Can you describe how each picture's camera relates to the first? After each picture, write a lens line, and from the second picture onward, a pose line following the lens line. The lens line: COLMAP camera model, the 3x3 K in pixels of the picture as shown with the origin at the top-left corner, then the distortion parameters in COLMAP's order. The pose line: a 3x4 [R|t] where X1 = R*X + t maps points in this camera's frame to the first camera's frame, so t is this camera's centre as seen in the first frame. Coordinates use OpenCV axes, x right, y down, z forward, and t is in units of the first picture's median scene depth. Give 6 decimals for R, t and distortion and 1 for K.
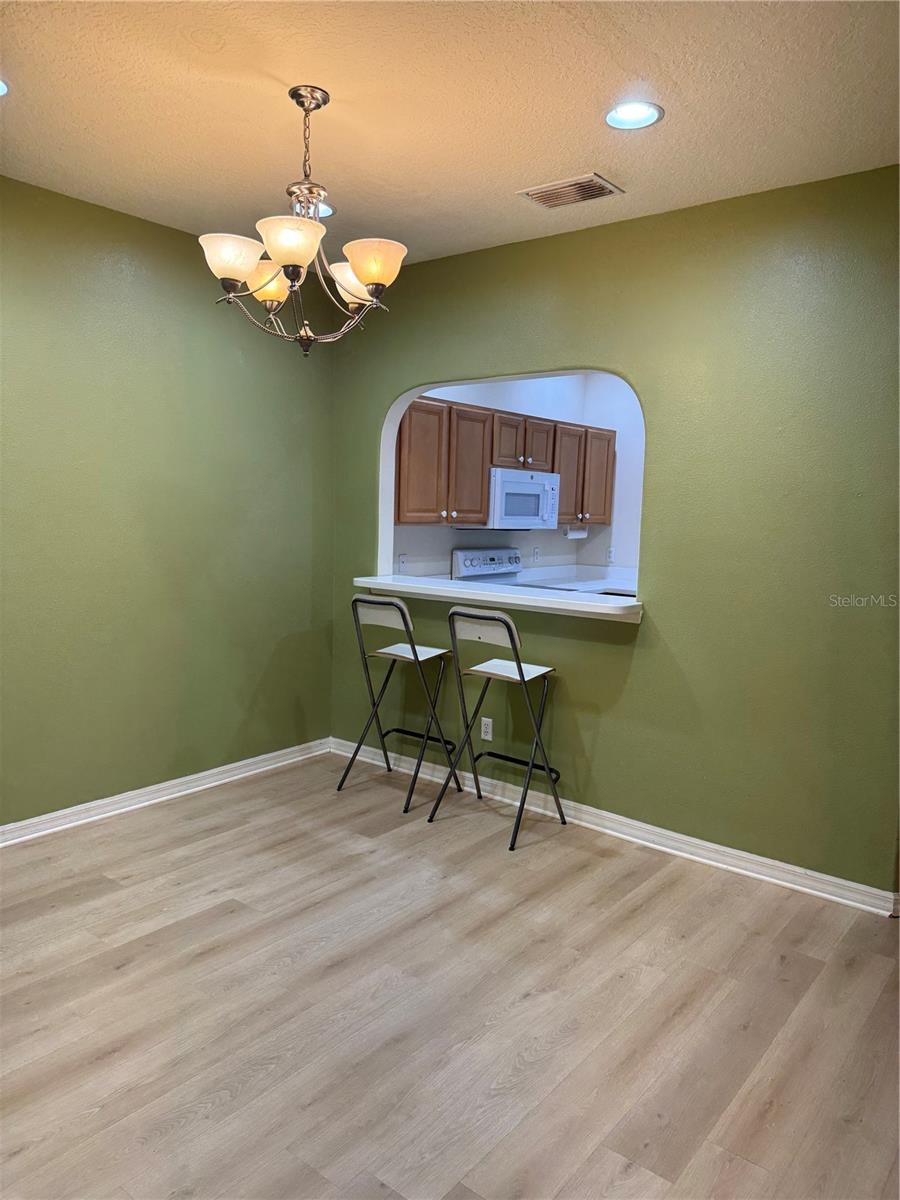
lens RADIAL K [[855.0, 0, 454.5], [0, 855.0, 600.4], [0, 0, 1]] dist [0.080330, -0.095983]
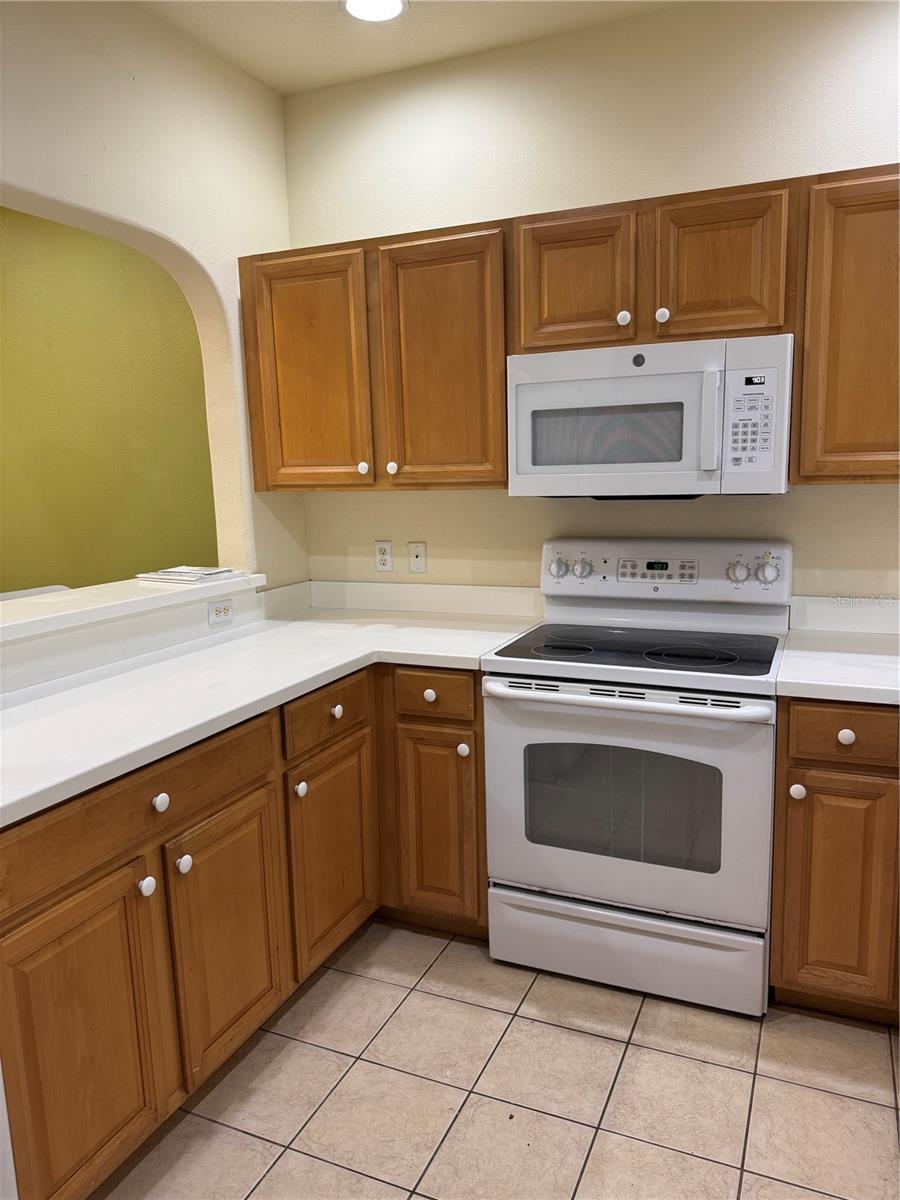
lens RADIAL K [[855.0, 0, 454.5], [0, 855.0, 600.4], [0, 0, 1]] dist [0.080330, -0.095983]
pose [[0.251720, 0.112605, -0.961227, 0.543939], [-0.075658, 0.992458, 0.096450, -0.080078], [0.964838, 0.048446, 0.258341, 0.982284]]
